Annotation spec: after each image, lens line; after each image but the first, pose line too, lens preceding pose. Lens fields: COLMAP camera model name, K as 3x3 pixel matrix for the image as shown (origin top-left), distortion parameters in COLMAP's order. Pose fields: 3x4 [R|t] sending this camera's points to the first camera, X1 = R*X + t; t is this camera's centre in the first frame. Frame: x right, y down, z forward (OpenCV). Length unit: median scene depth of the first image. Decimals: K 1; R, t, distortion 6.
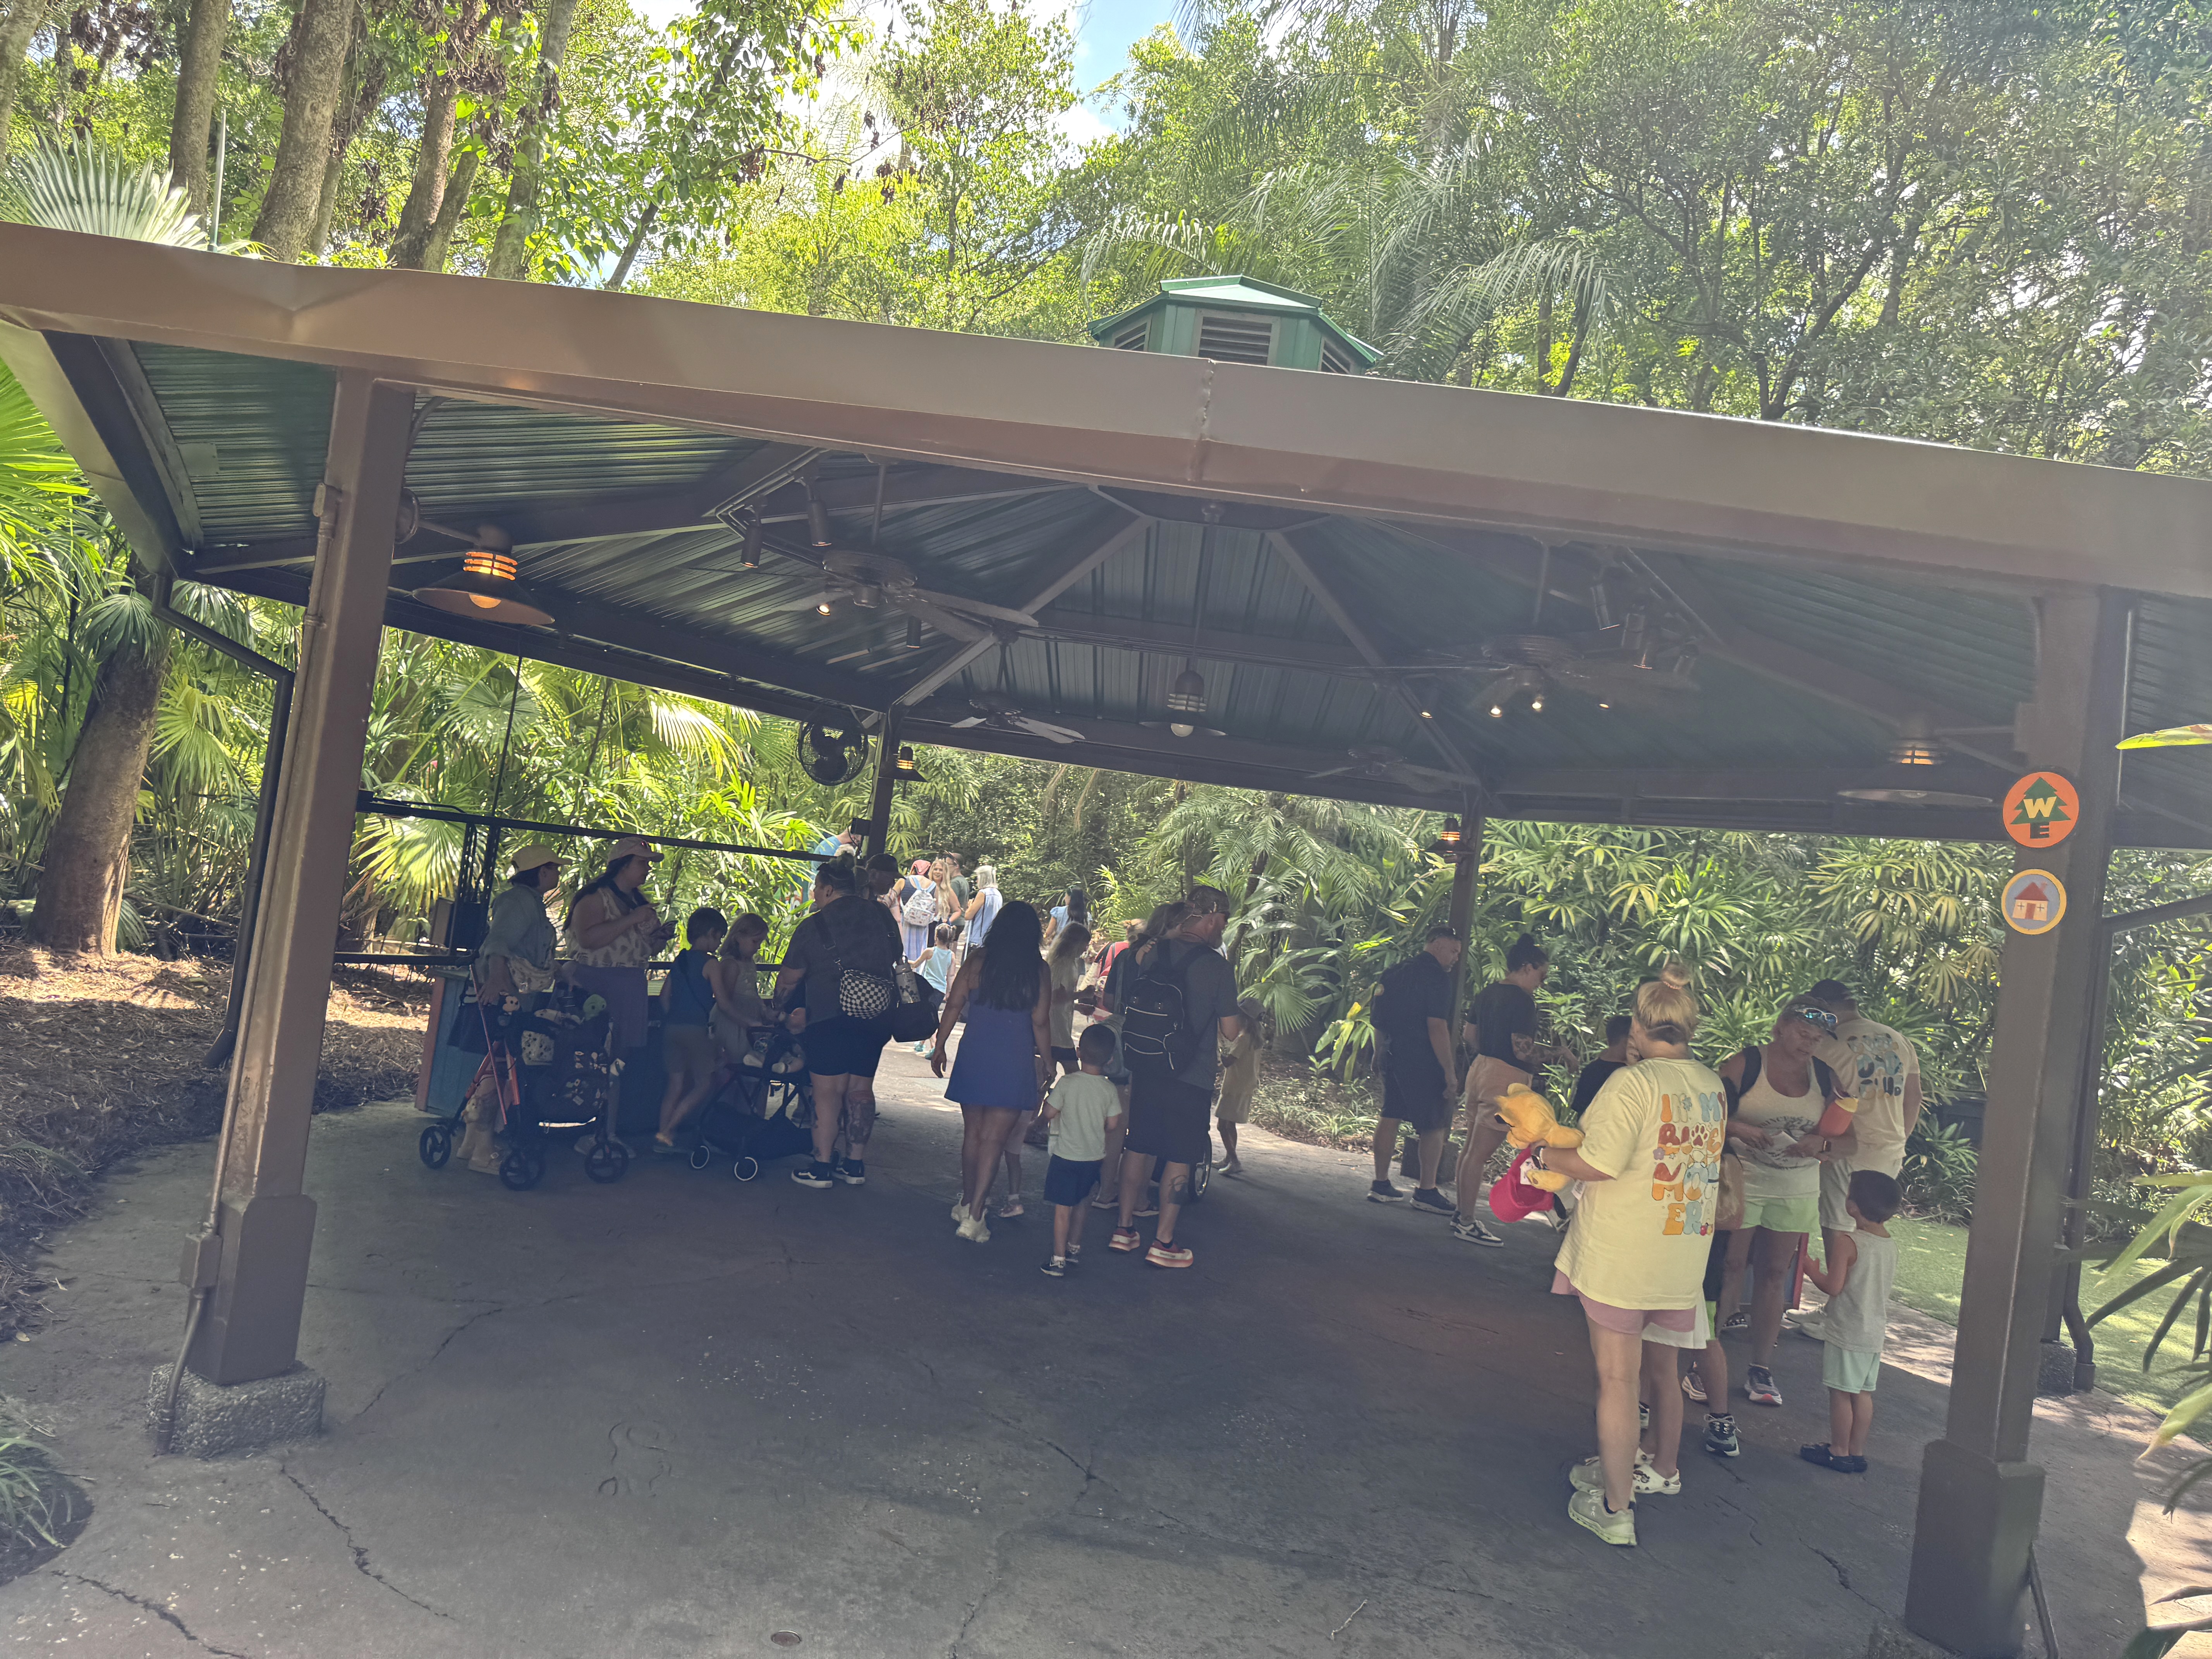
lens RADIAL K [[1585.0, 0, 1093.3], [0, 1585.0, 824.4], [0, 0, 1]] dist [0.133597, -0.226054]
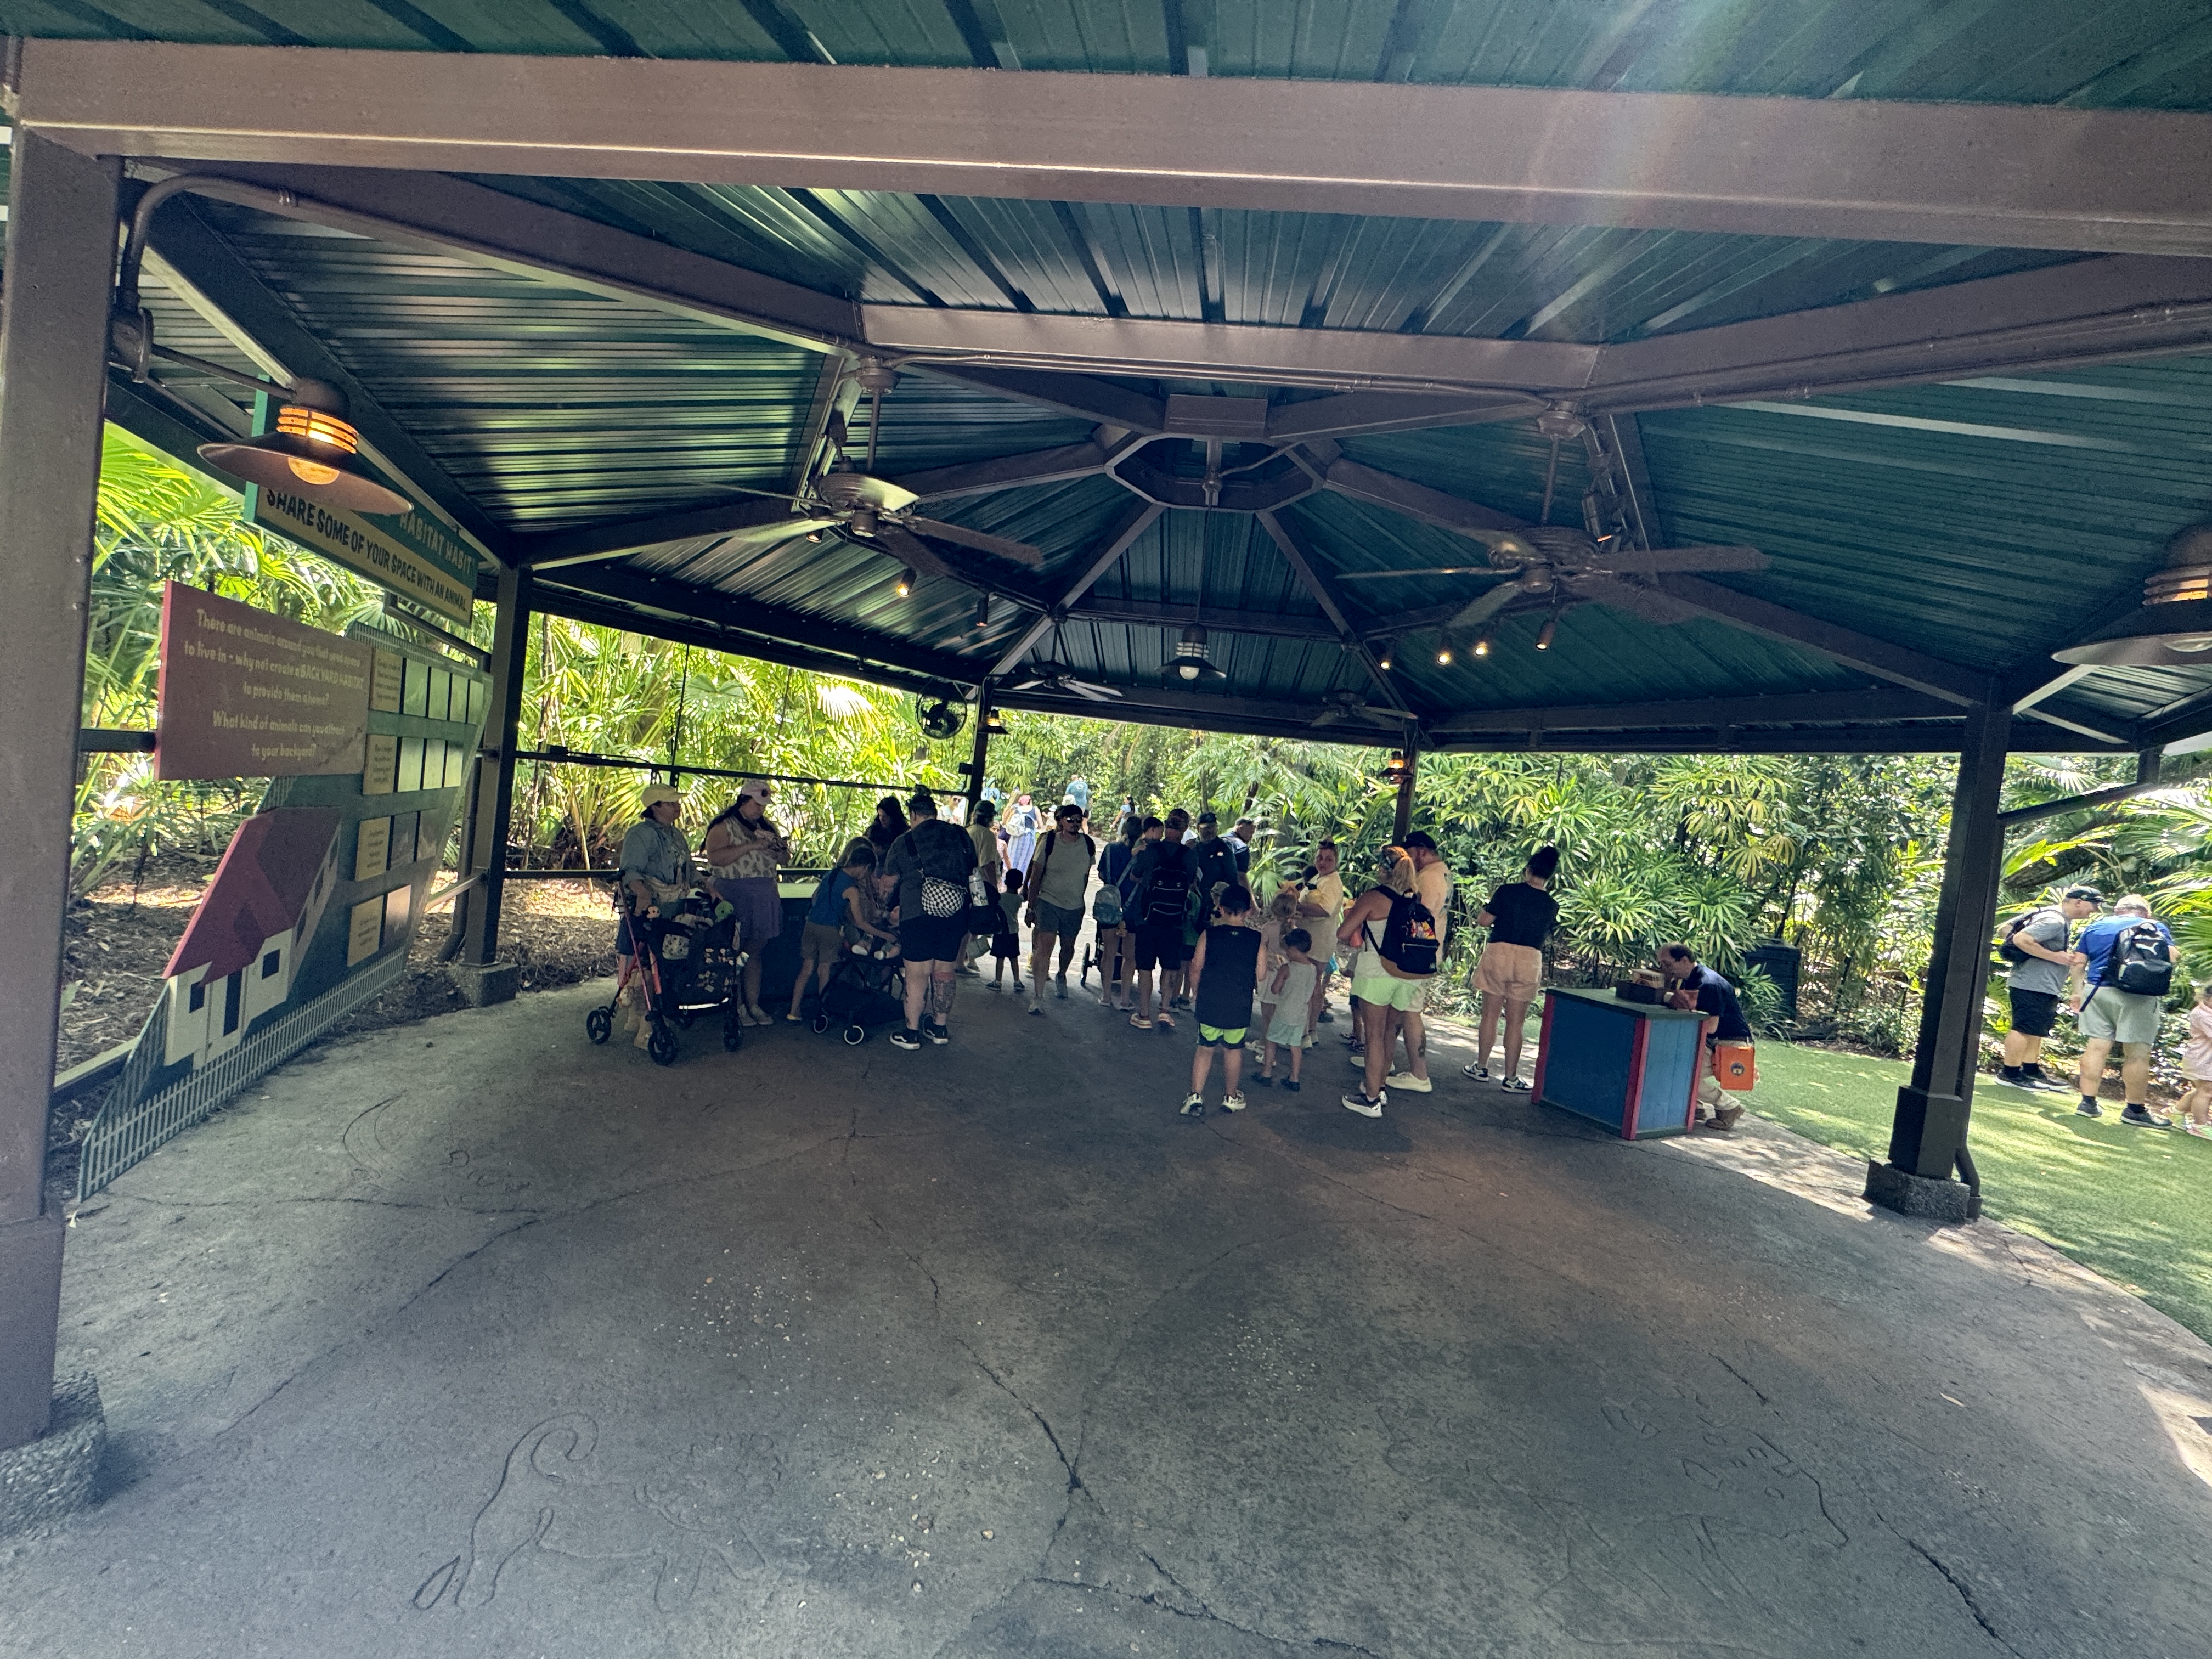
lens RADIAL K [[904.0, 0, 1115.1], [0, 904.0, 828.6], [0, 0, 1]] dist [0.002534, 0.000068]
pose [[0.998742, -0.021782, -0.045170, 0.019672], [0.024463, 0.997917, 0.059689, 0.009590], [0.043776, -0.060719, 0.997195, 0.212476]]
